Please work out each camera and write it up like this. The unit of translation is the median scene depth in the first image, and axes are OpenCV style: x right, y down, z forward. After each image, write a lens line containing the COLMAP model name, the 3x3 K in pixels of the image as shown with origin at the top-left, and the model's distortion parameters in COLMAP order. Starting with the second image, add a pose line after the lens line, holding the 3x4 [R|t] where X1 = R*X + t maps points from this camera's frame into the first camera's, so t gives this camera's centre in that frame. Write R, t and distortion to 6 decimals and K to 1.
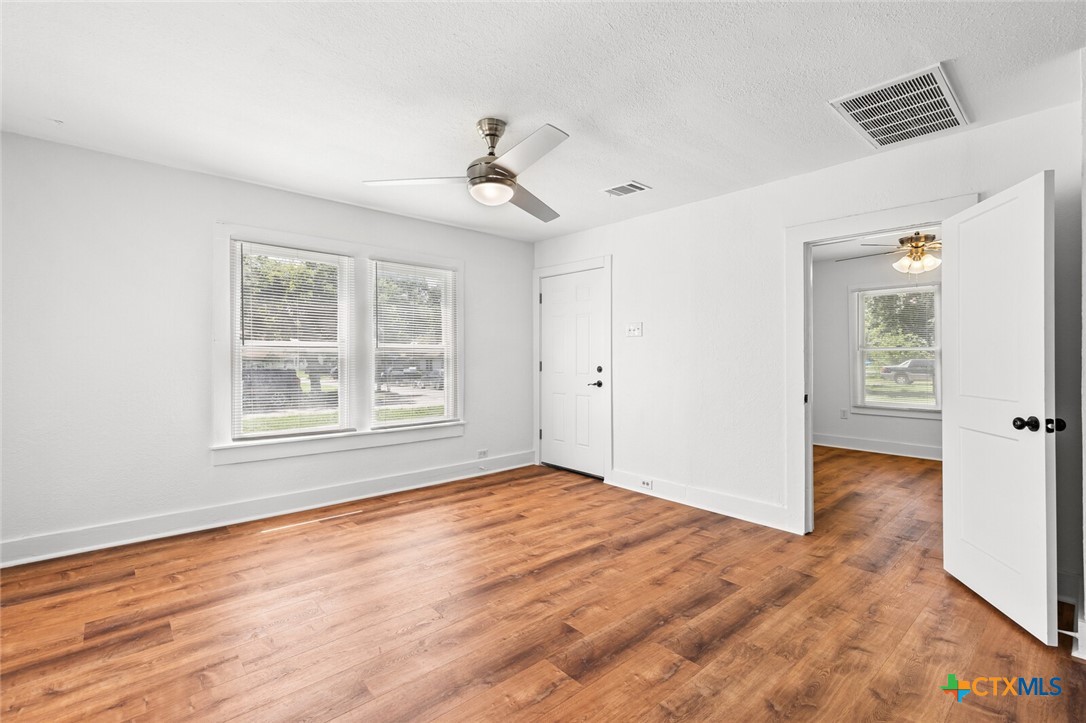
lens RADIAL K [[482.6, 0, 536.8], [0, 482.6, 356.3], [0, 0, 1]] dist [0.003049, -0.000284]
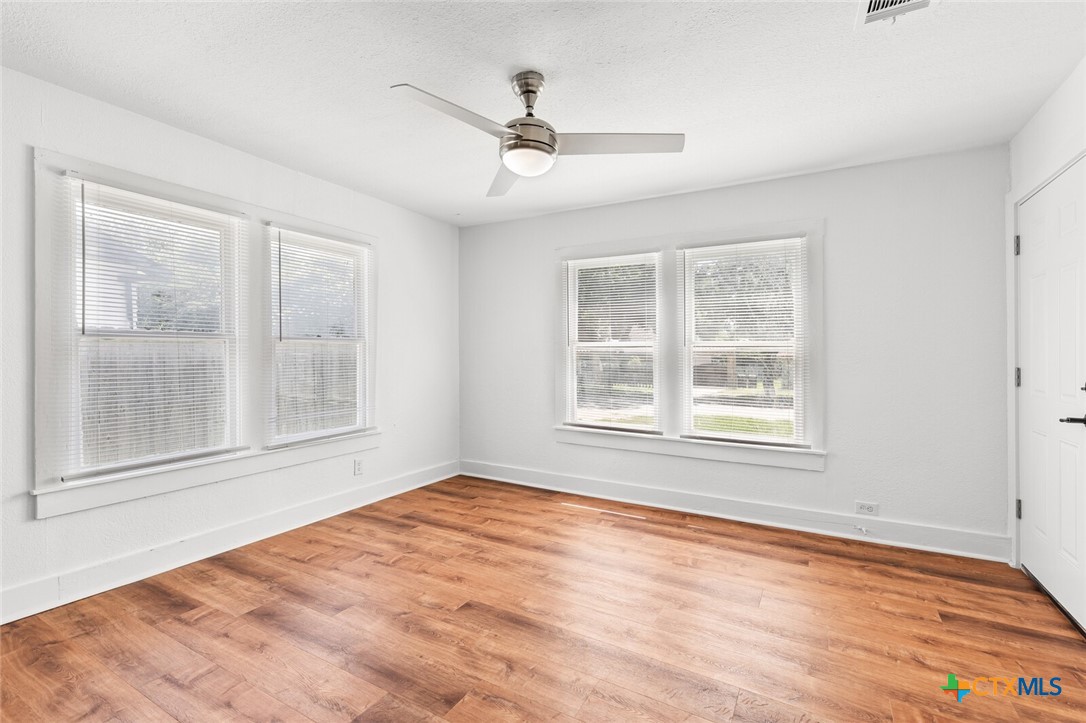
lens RADIAL K [[493.4, 0, 543.0], [0, 493.4, 361.5], [0, 0, 1]] dist [0.004534, 0.000121]
pose [[0.322068, 0.011710, -0.946644, 0.542578], [-0.006837, 0.999926, 0.010043, 0.002766], [0.946692, 0.003237, 0.322124, 0.547795]]
